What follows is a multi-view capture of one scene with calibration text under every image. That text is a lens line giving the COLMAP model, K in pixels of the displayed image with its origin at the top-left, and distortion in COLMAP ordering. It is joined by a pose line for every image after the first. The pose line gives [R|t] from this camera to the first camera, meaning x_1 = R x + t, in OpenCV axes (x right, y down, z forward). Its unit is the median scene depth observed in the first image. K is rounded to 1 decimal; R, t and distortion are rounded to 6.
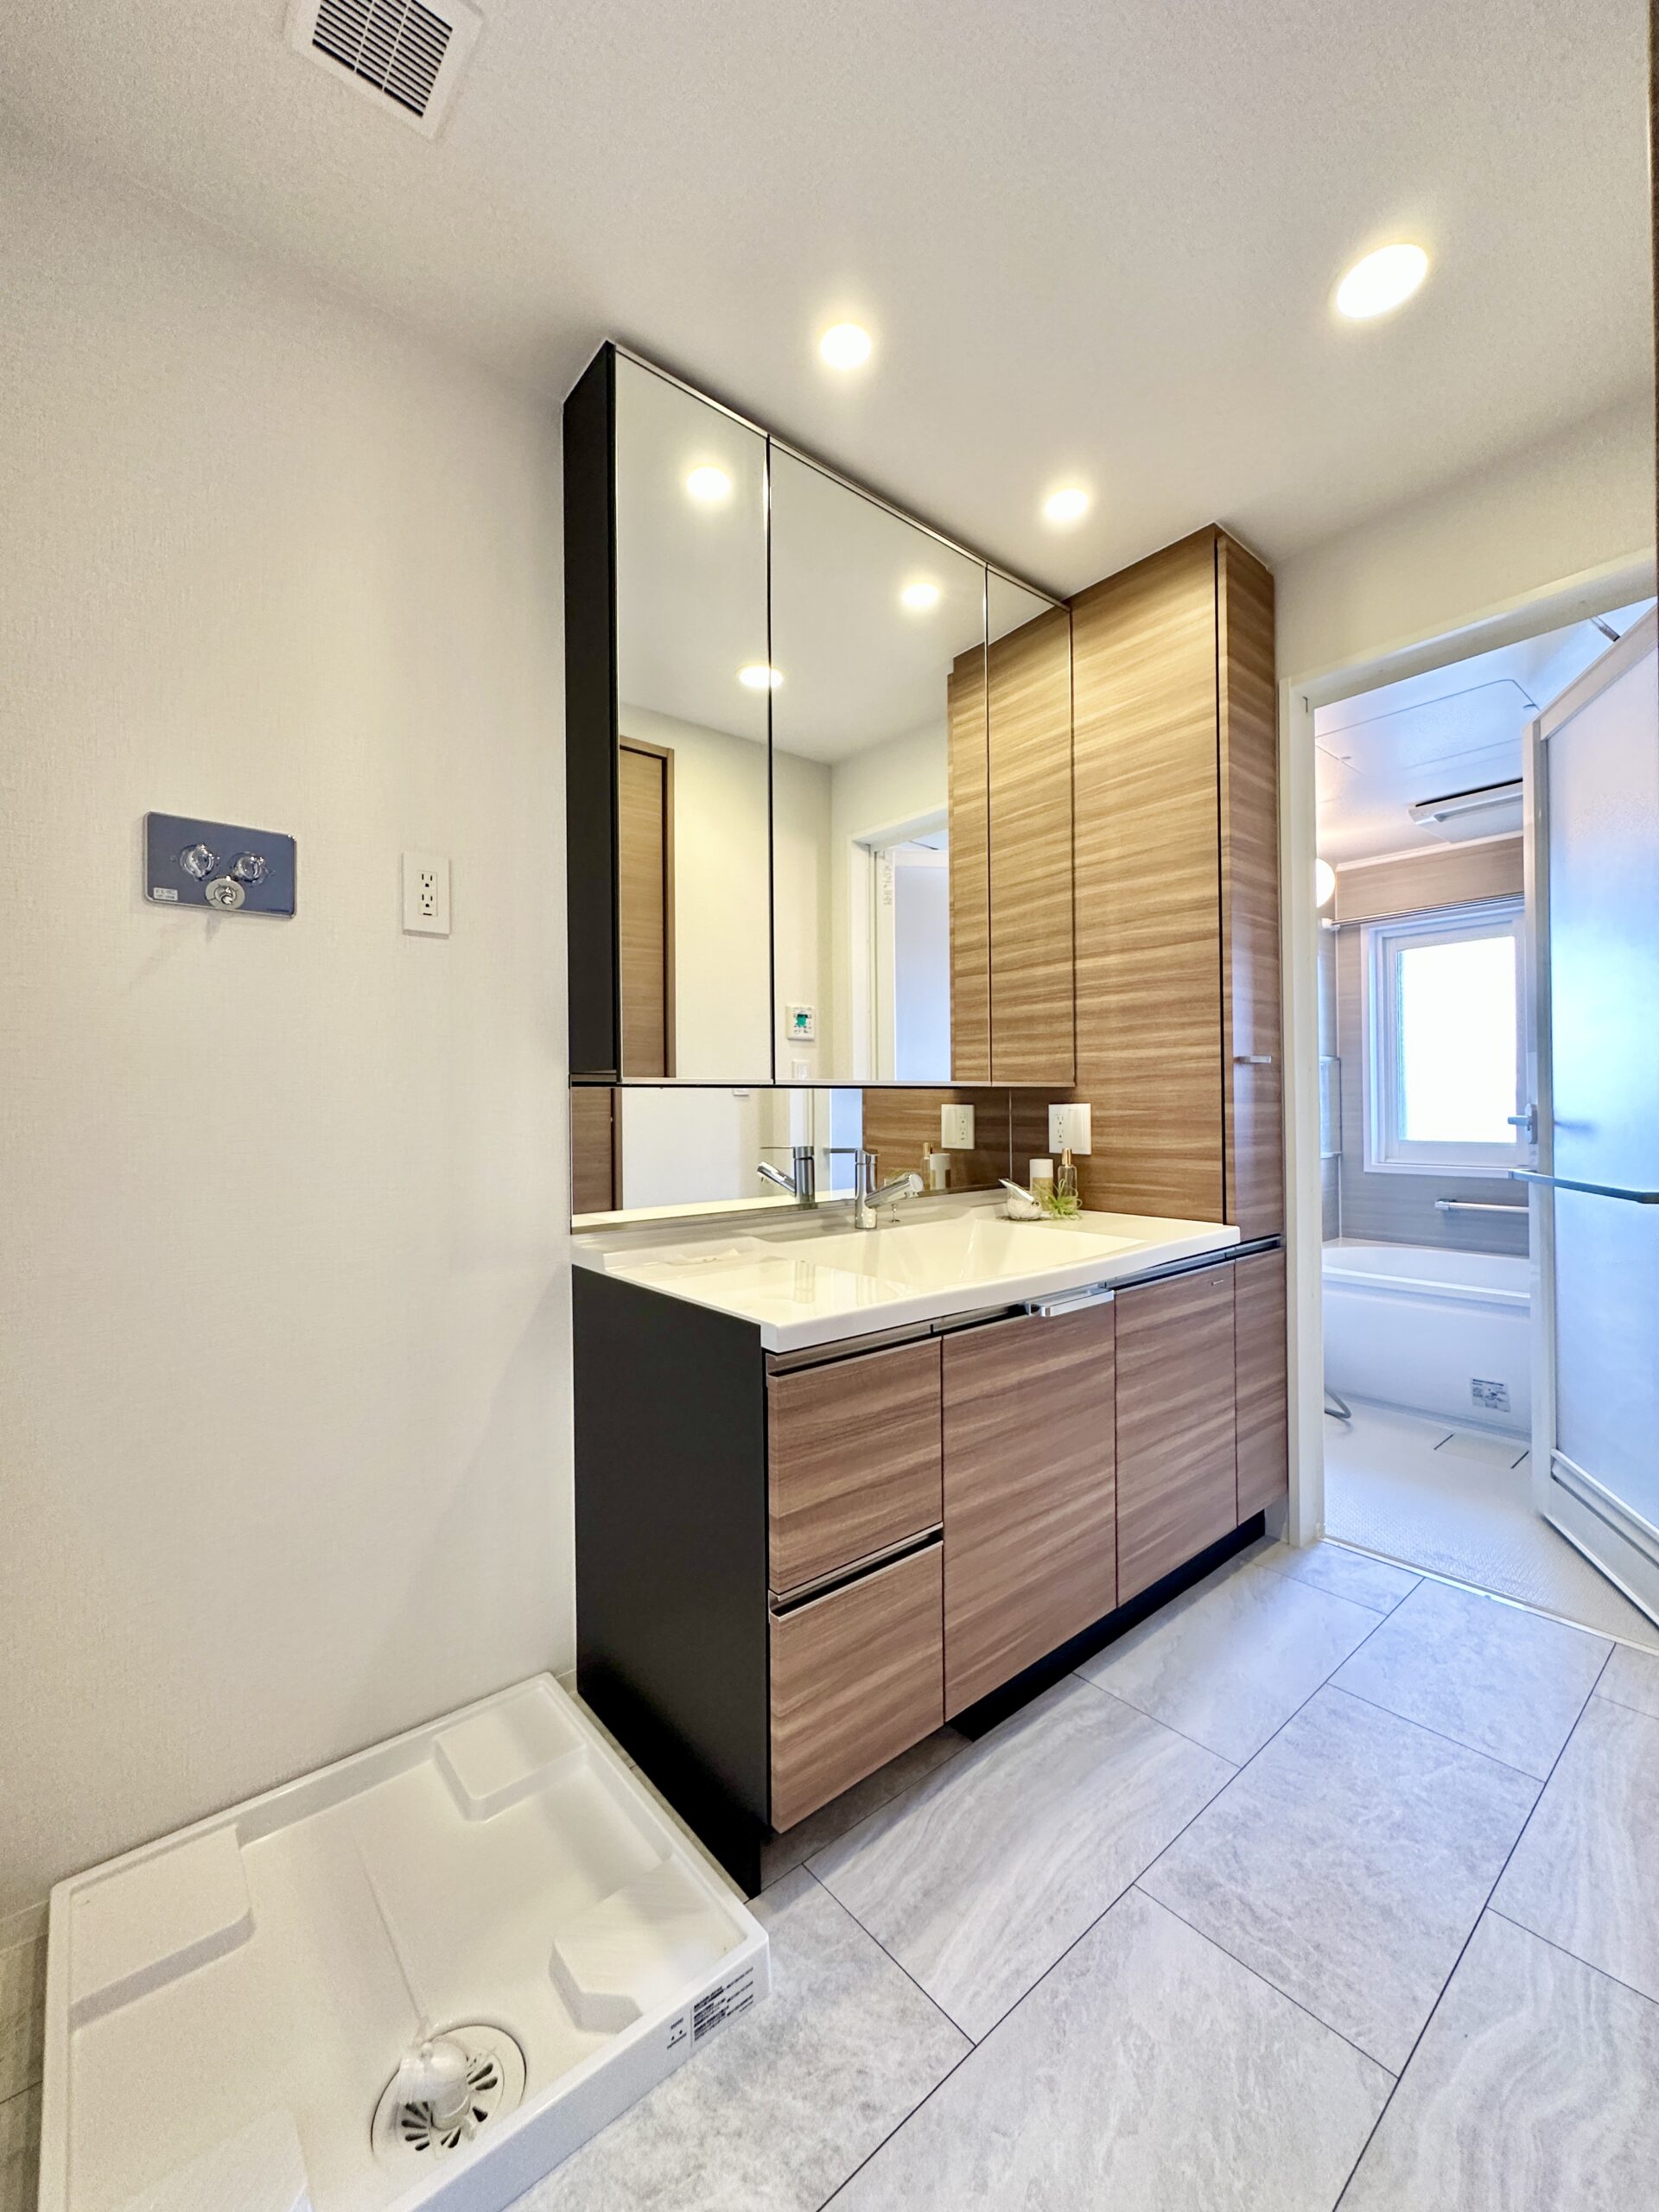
lens RADIAL K [[887.7, 0, 846.1], [0, 887.7, 1099.2], [0, 0, 1]] dist [0.000617, -0.000838]
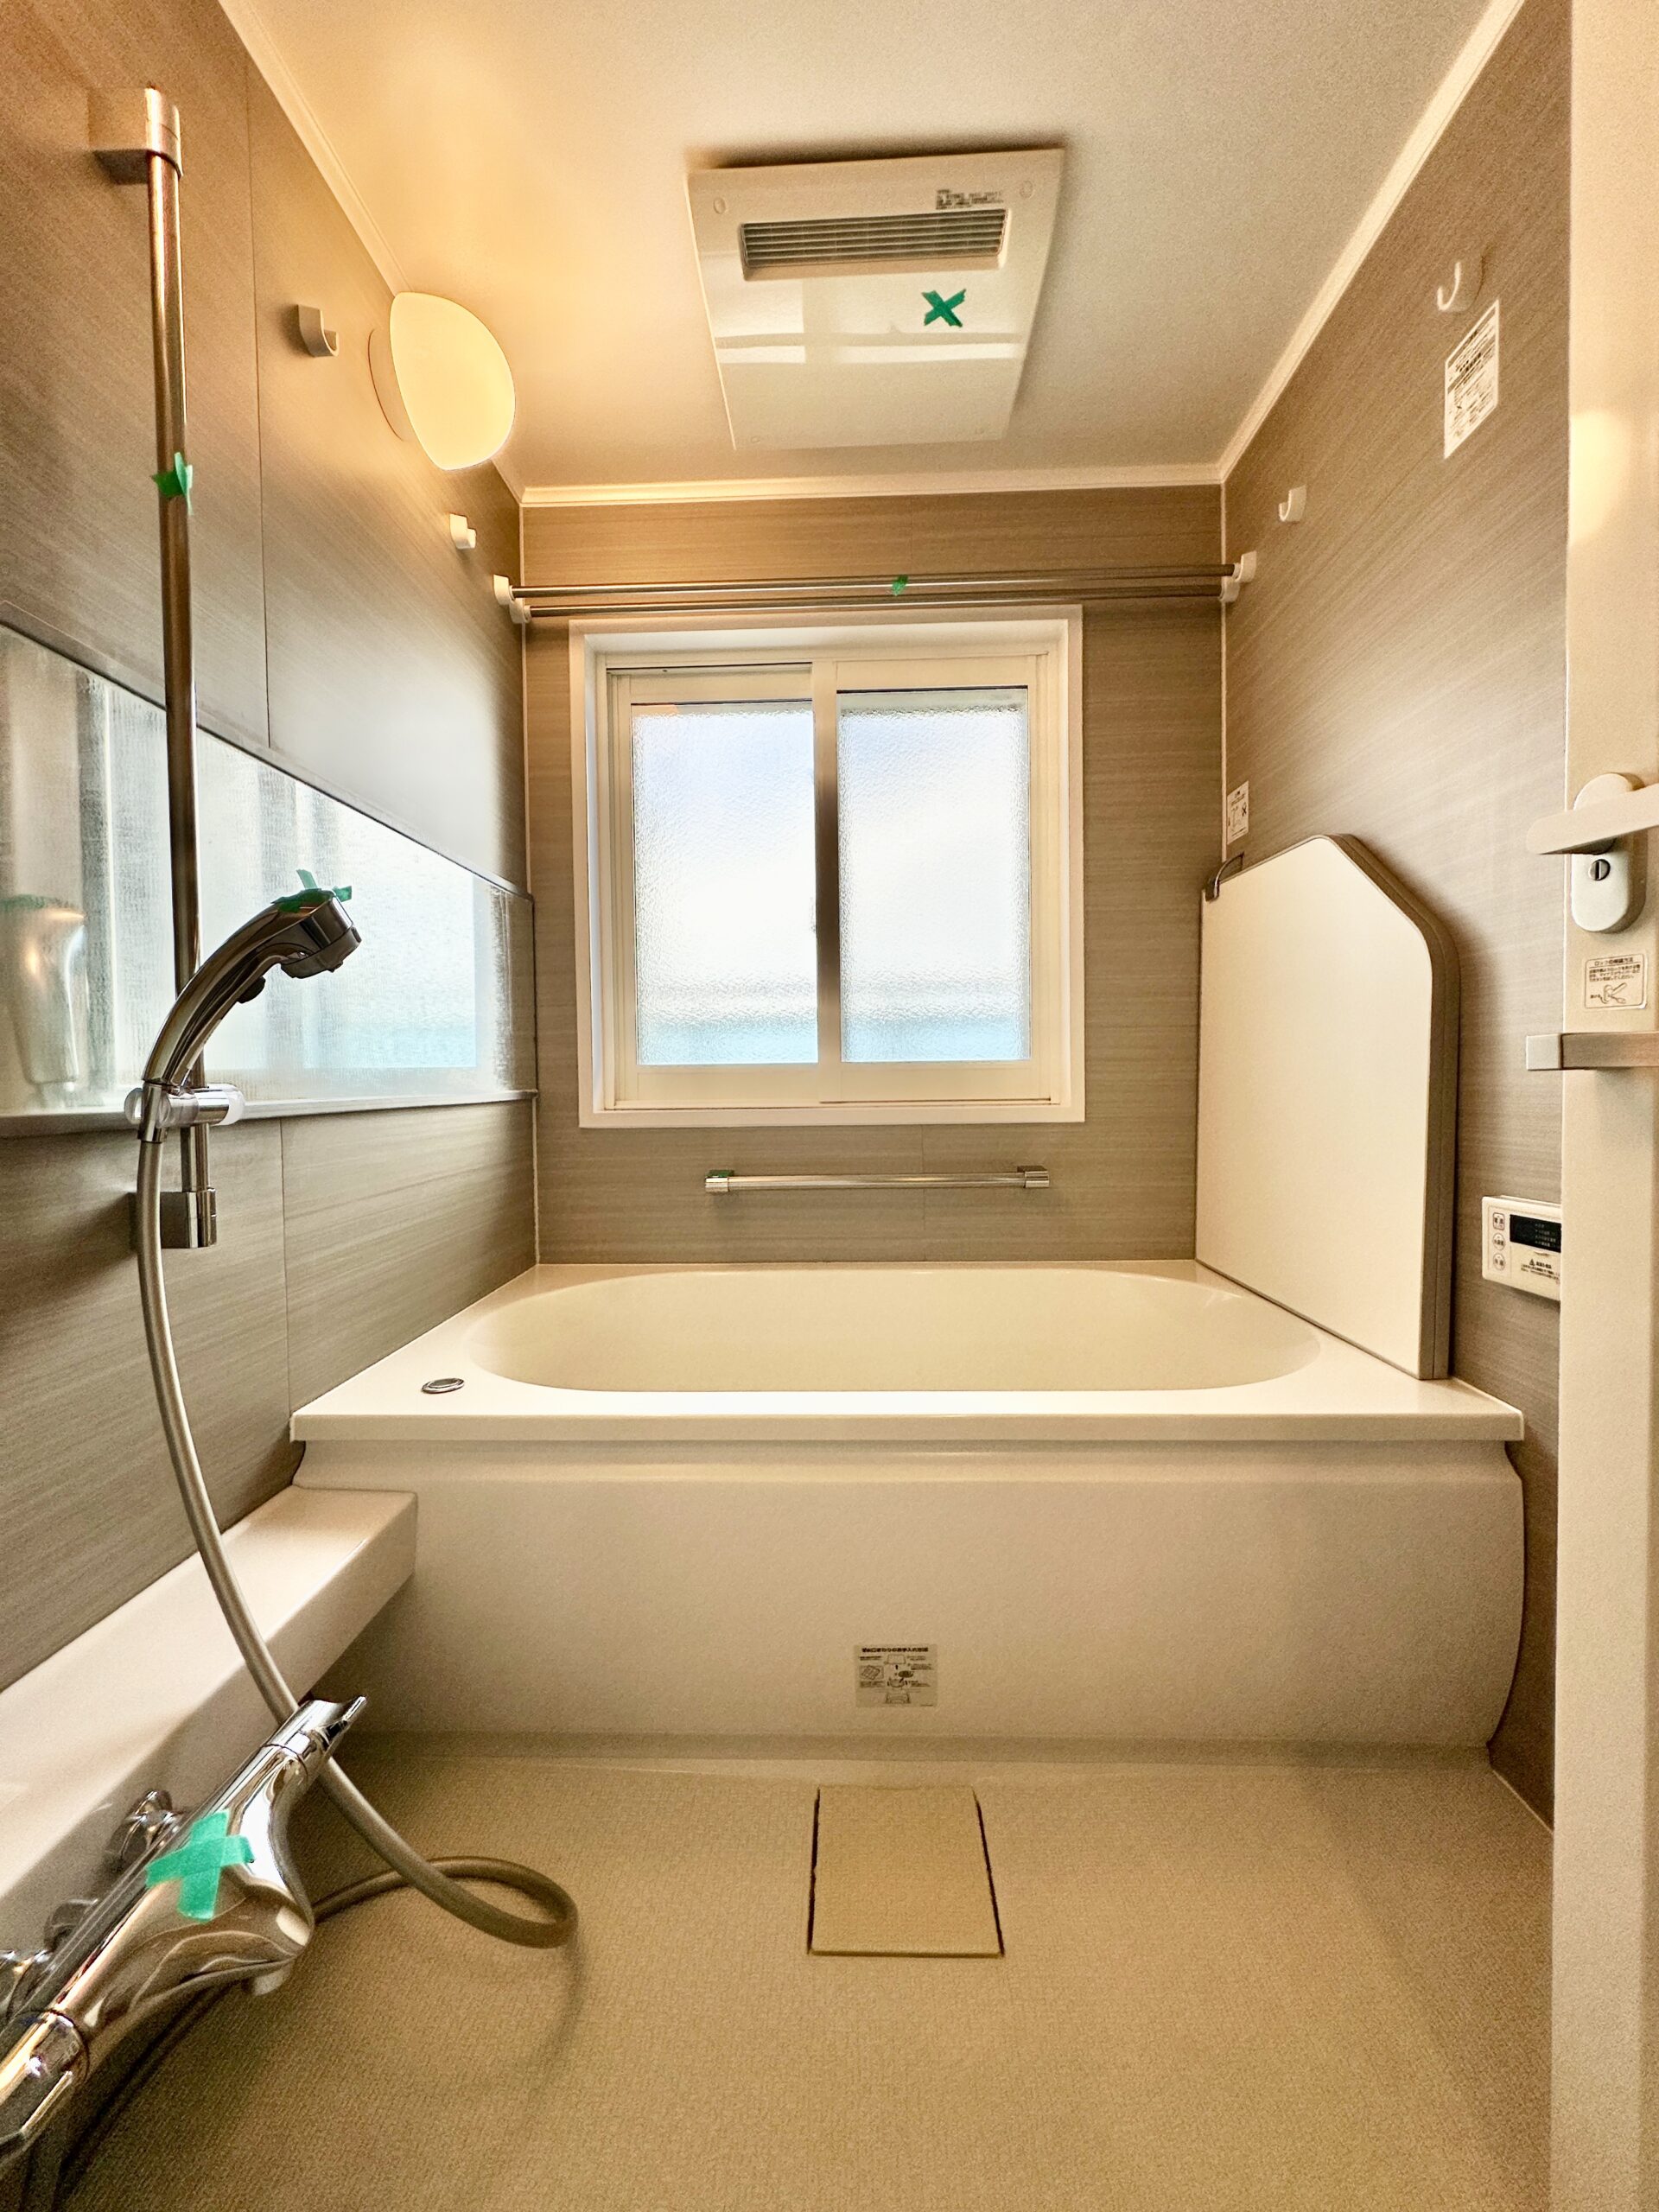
lens RADIAL K [[887.7, 0, 832.3], [0, 887.7, 1102.9], [0, 0, 1]] dist [0.000617, -0.000838]
pose [[0.672366, -0.017847, 0.740004, 0.309531], [-0.002989, 0.999636, 0.026825, 0.053718], [-0.740213, -0.020249, 0.672068, 0.556998]]
